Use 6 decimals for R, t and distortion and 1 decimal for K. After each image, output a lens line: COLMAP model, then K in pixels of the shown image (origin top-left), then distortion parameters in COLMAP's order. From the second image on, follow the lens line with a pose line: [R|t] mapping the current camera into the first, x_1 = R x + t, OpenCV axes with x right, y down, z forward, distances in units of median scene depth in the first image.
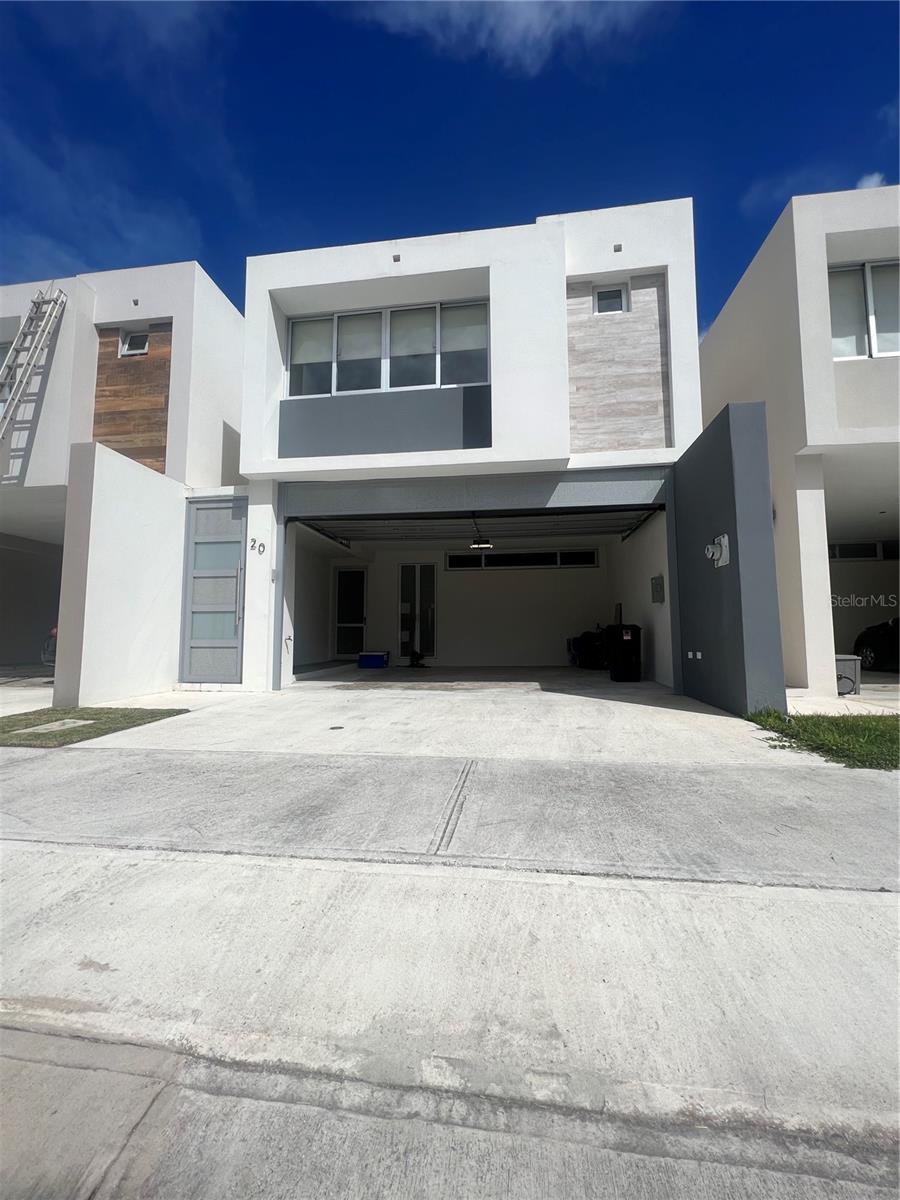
lens RADIAL K [[483.4, 0, 450.2], [0, 483.4, 597.1], [0, 0, 1]] dist [-0.000404, 0.000049]
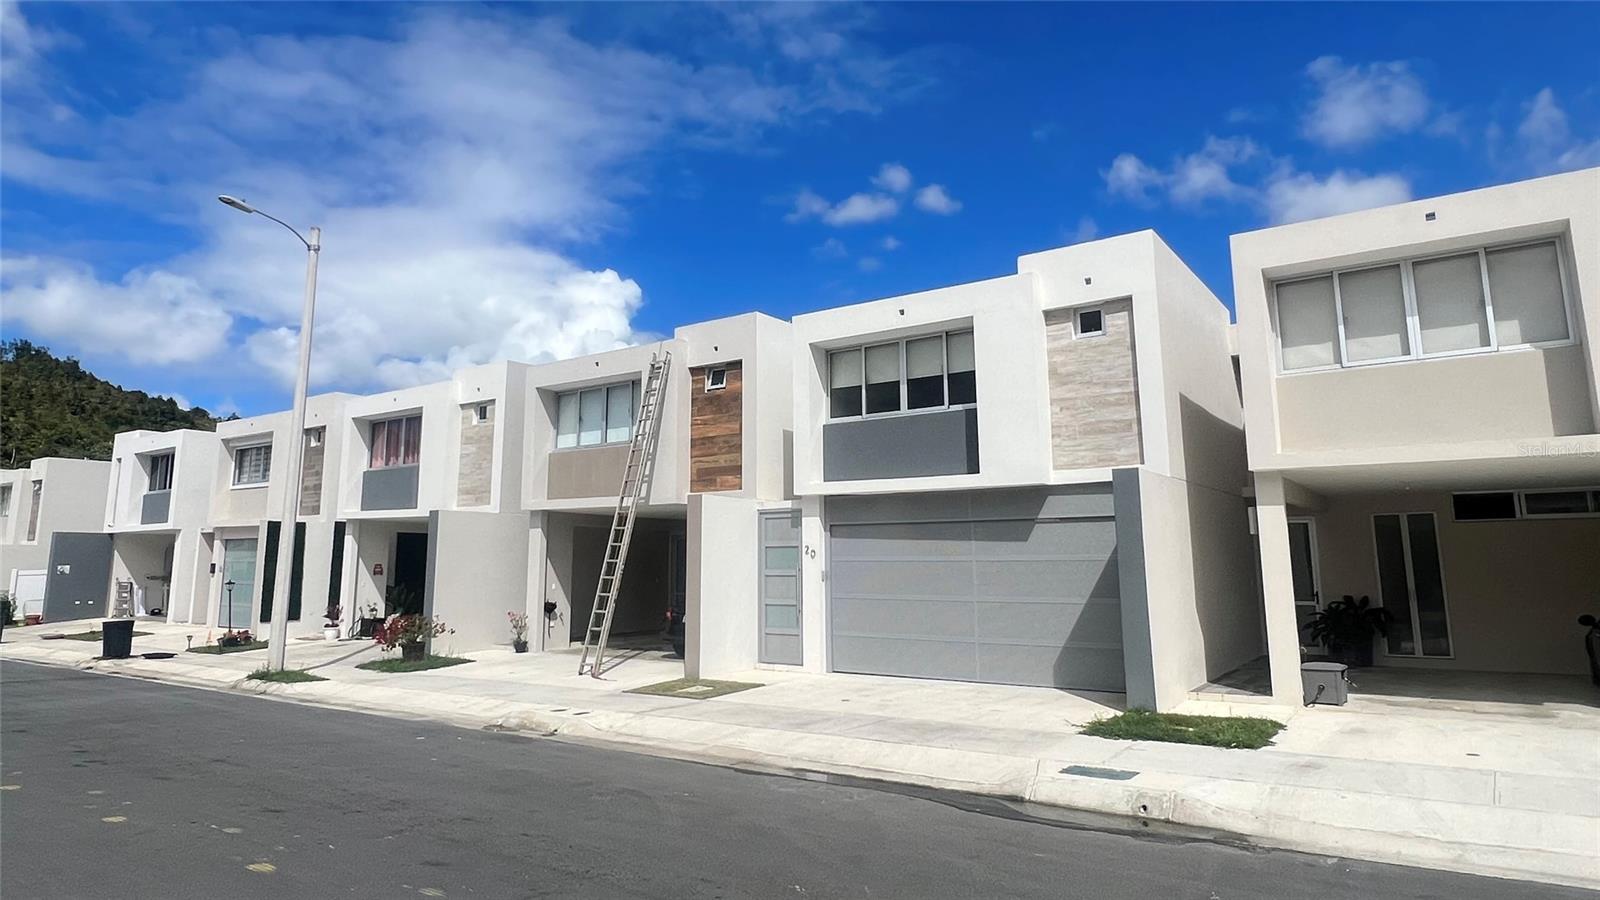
lens RADIAL K [[935.5, 0, 780.6], [0, 935.5, 409.6], [0, 0, 1]] dist [0.001389, -0.000892]
pose [[0.883578, -0.081203, -0.461190, 0.649887], [0.043156, 0.994779, -0.092474, -0.245334], [0.466292, 0.061805, 0.882469, -1.135441]]
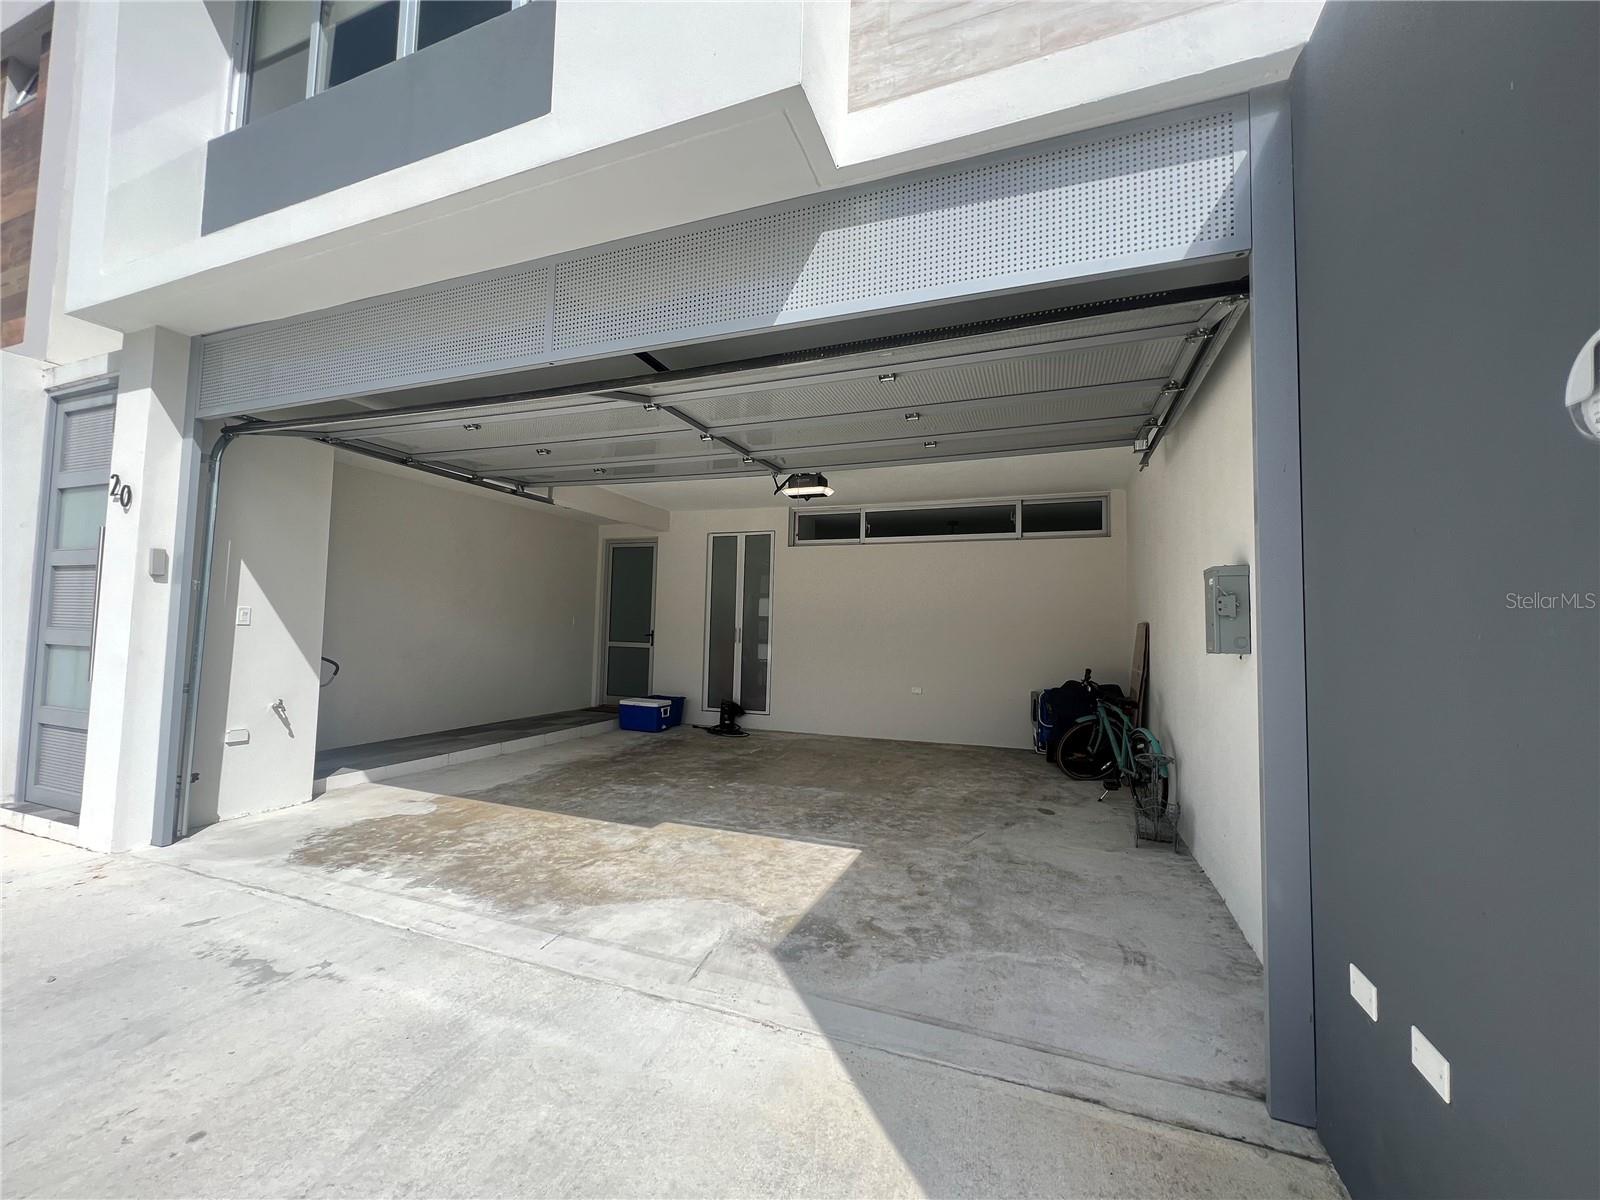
lens RADIAL K [[644.6, 0, 803.7], [0, 644.6, 595.5], [0, 0, 1]] dist [-0.000404, 0.000049]
pose [[0.973891, 0.011165, -0.226743, 0.283091], [-0.005080, 0.999612, 0.027402, -0.036299], [0.226961, -0.025534, 0.973569, 0.592862]]
